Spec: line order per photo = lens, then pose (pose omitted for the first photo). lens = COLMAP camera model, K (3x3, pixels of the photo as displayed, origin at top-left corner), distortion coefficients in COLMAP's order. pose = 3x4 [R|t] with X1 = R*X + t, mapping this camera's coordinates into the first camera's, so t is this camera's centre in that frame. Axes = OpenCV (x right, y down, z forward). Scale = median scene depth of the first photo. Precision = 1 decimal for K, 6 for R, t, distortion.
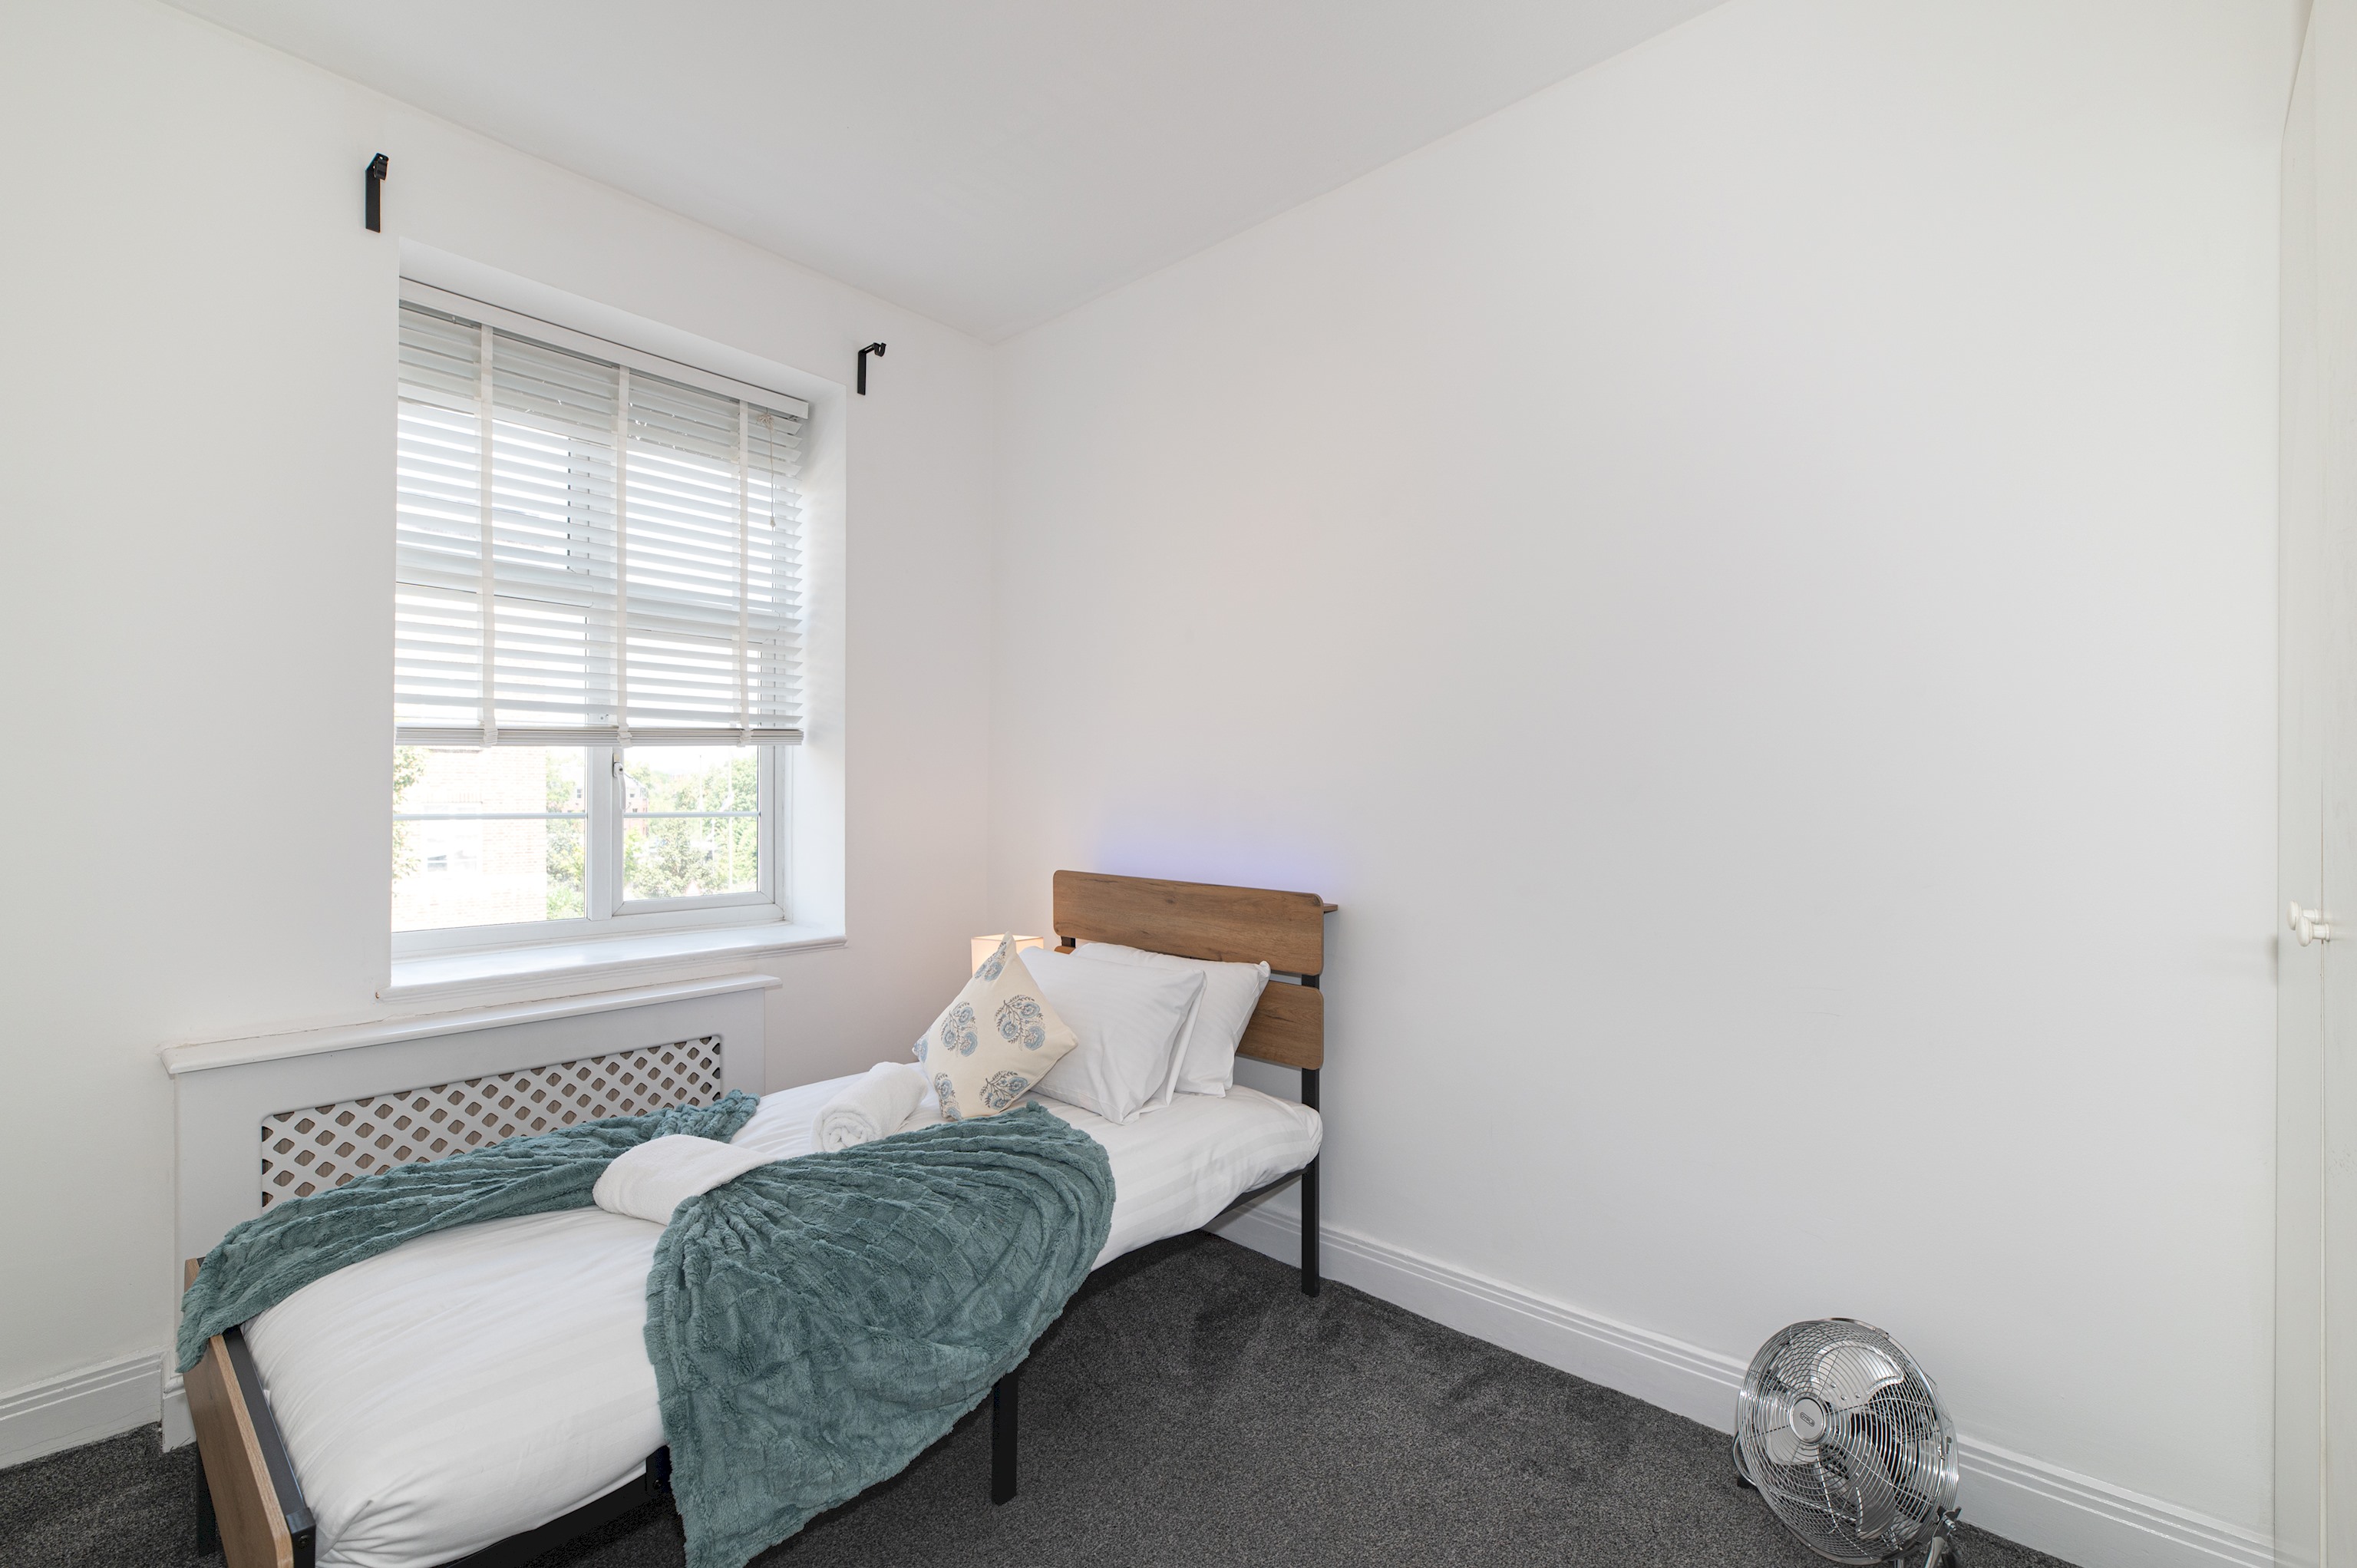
lens RADIAL K [[1043.0, 0, 1169.2], [0, 1043.0, 793.9], [0, 0, 1]] dist [0.000020, -0.000615]
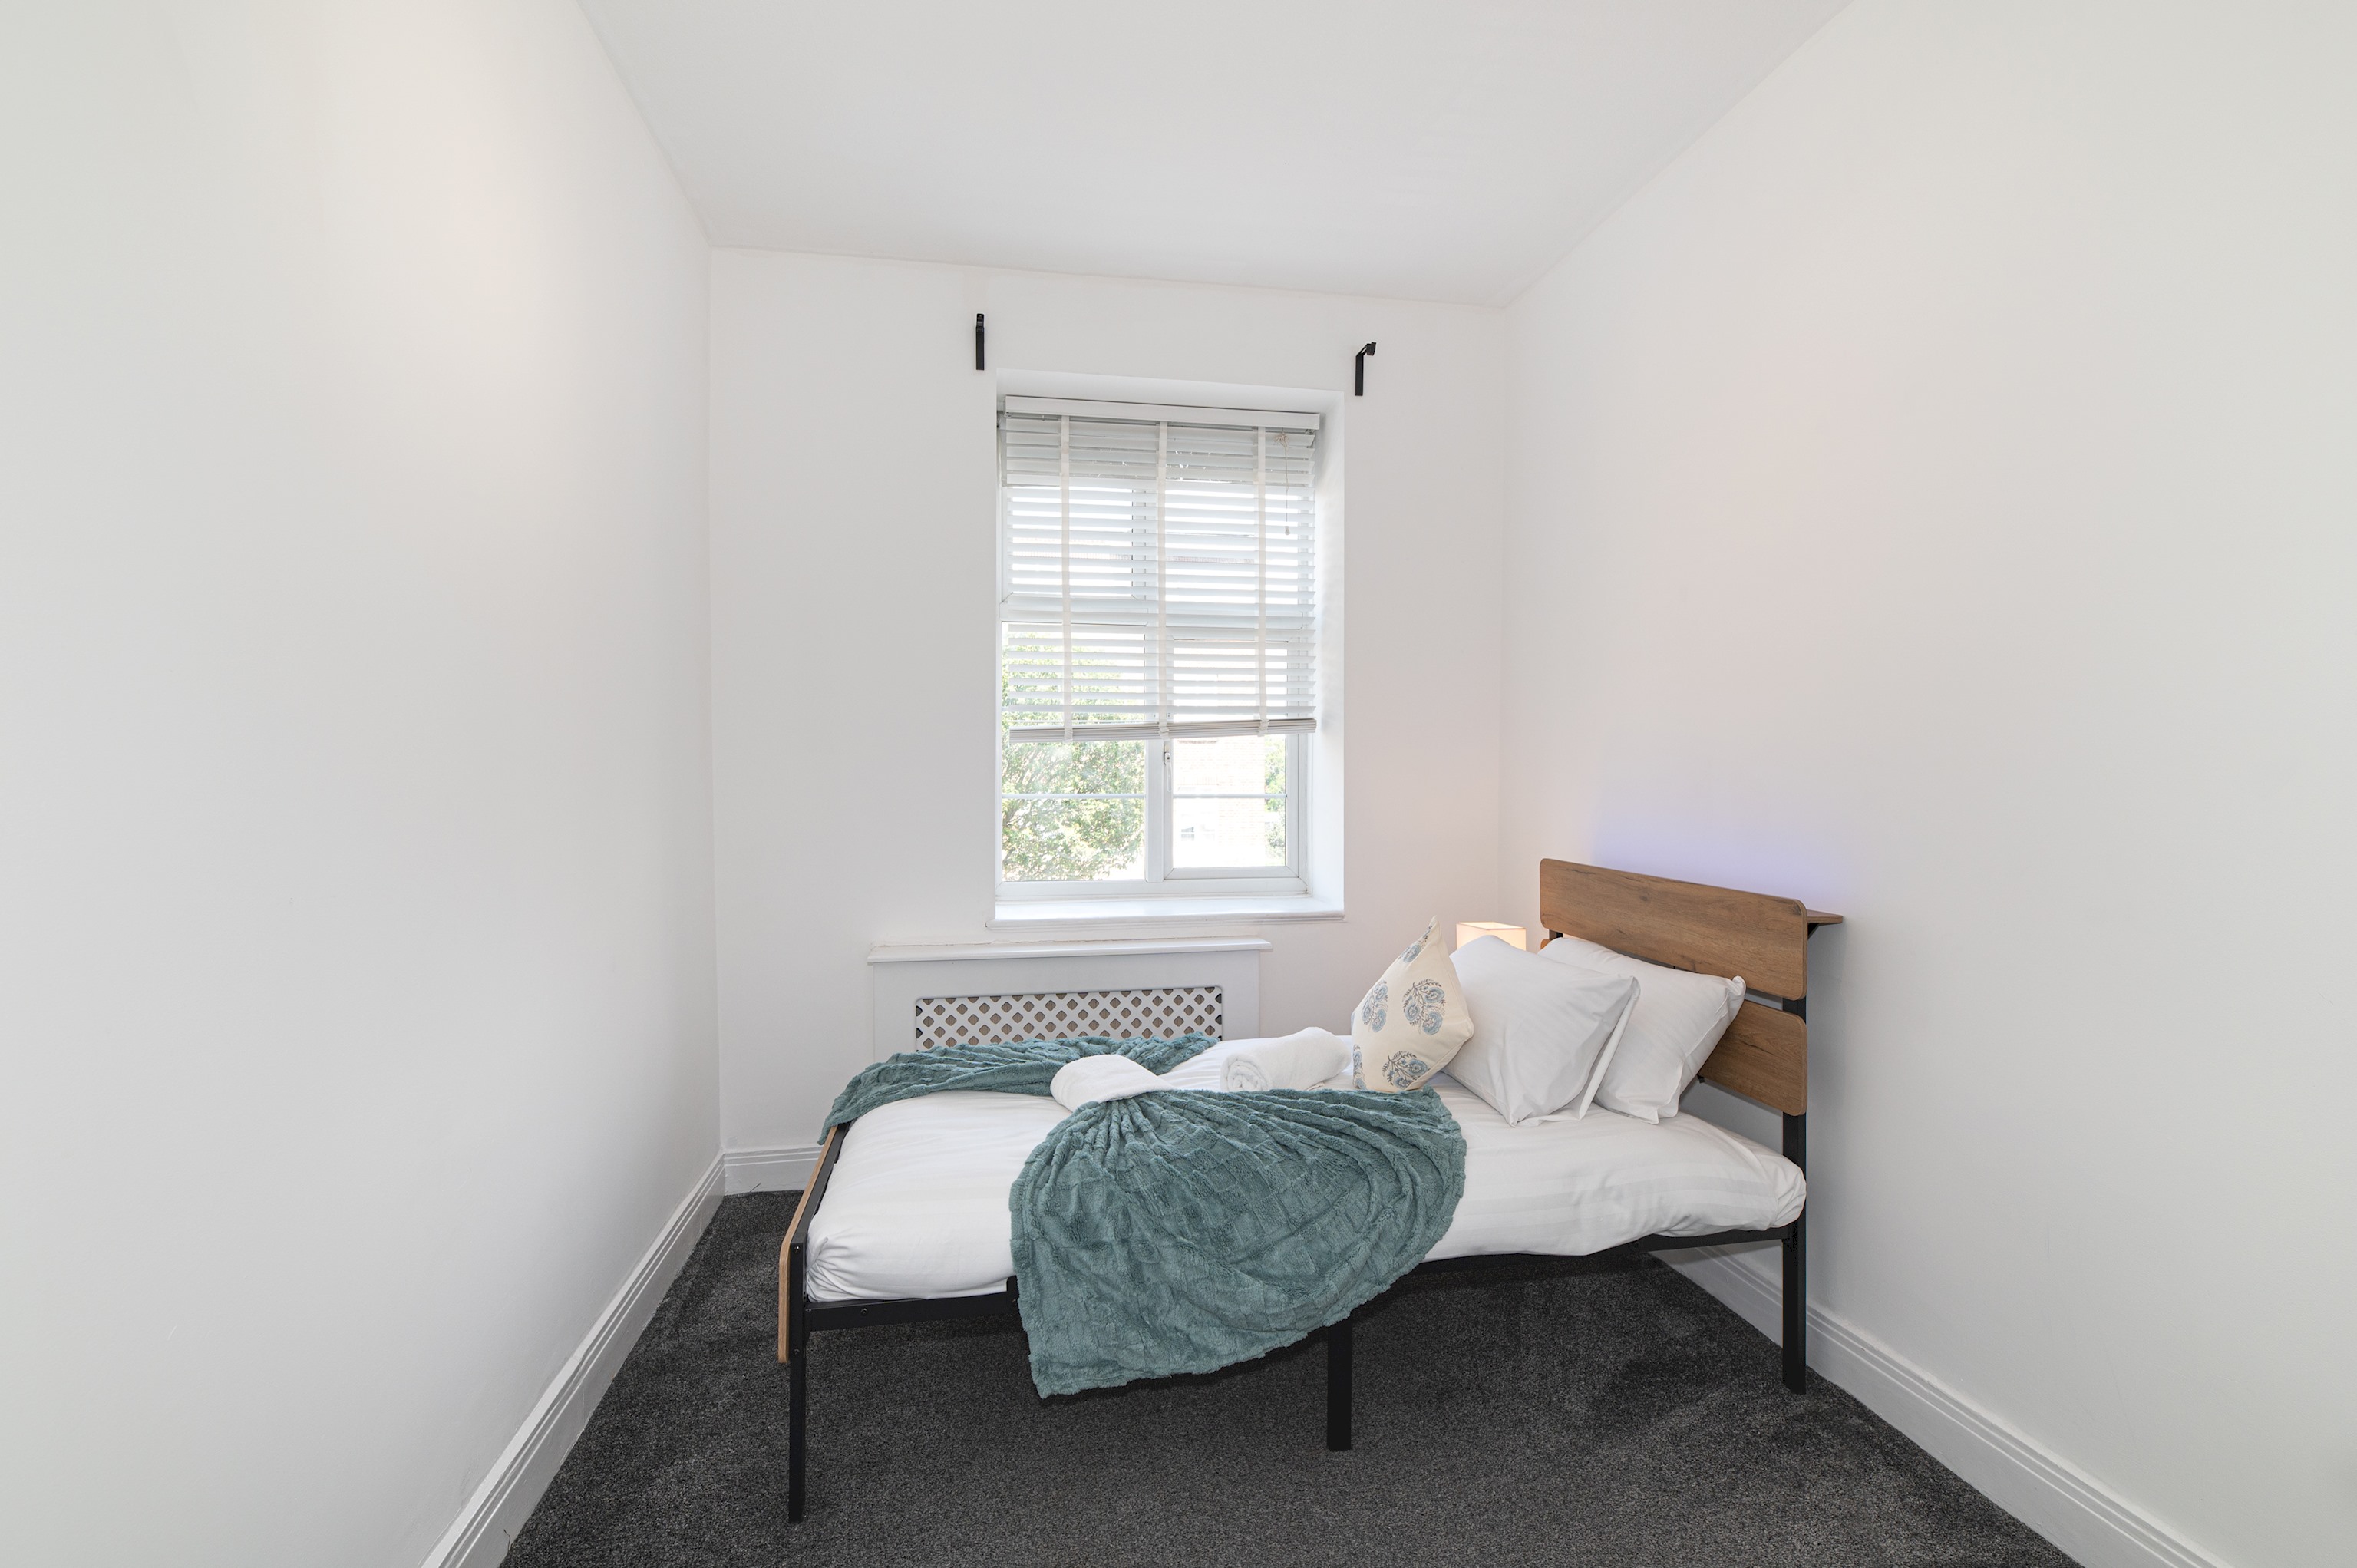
lens RADIAL K [[1053.2, 0, 1126.9], [0, 1053.2, 794.0], [0, 0, 1]] dist [0.000382, 0.000237]
pose [[0.773211, 0.006876, -0.634112, 0.271633], [0.003799, 0.999873, 0.015474, -0.001298], [0.634138, -0.014374, 0.773086, 0.040149]]
